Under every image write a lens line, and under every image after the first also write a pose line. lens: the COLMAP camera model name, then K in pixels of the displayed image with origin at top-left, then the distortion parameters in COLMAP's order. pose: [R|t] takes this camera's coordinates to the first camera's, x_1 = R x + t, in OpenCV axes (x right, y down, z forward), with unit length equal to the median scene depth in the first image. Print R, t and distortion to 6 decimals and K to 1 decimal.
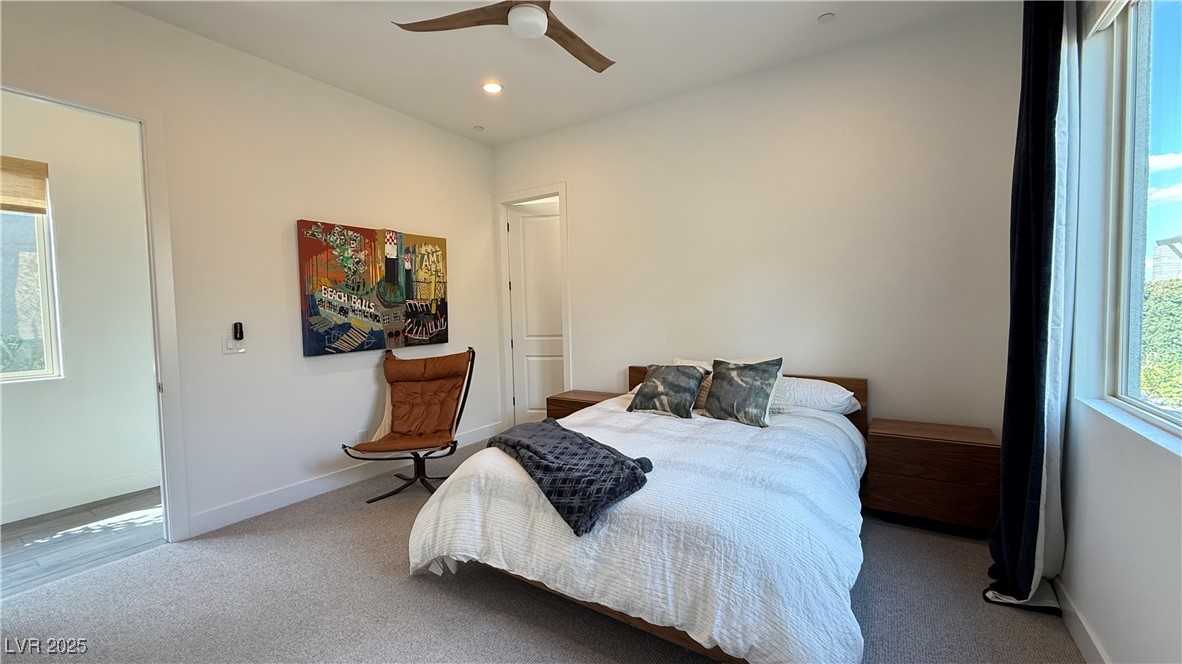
lens RADIAL K [[464.5, 0, 592.6], [0, 464.5, 328.6], [0, 0, 1]] dist [0.000259, 0.000006]
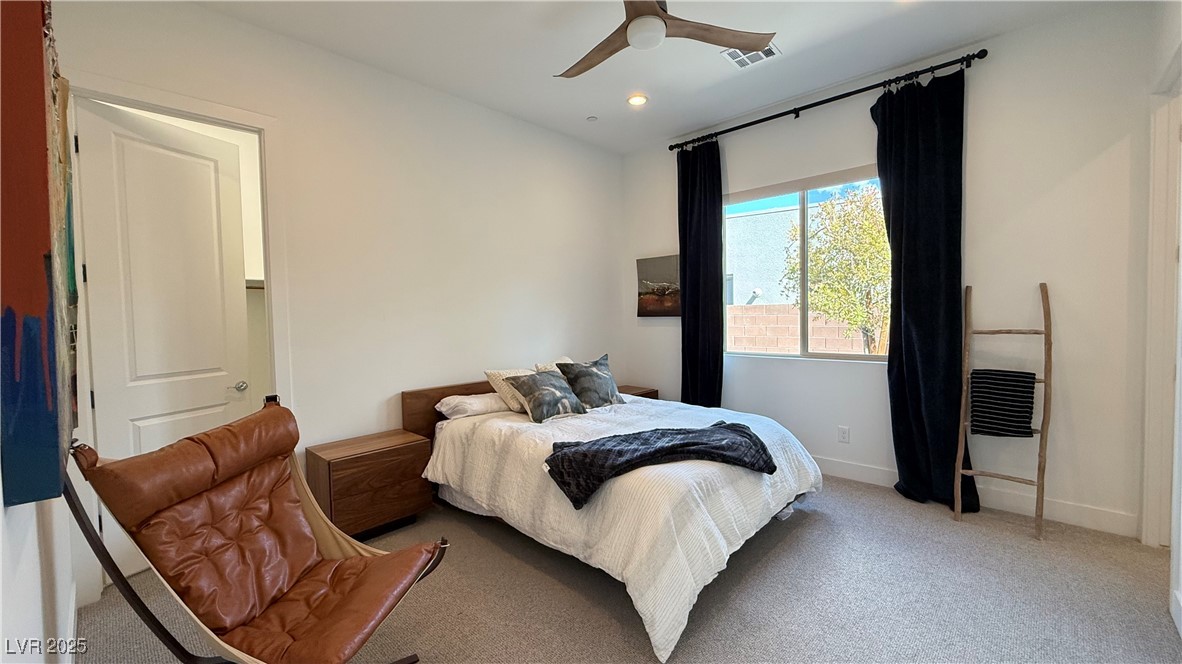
lens RADIAL K [[464.5, 0, 592.0], [0, 464.5, 329.9], [0, 0, 1]] dist [0.000259, 0.000006]
pose [[0.203267, -0.020636, 0.978906, -0.880560], [0.056719, 0.998347, 0.009268, -0.021477], [-0.977479, 0.053639, 0.204102, 0.710993]]
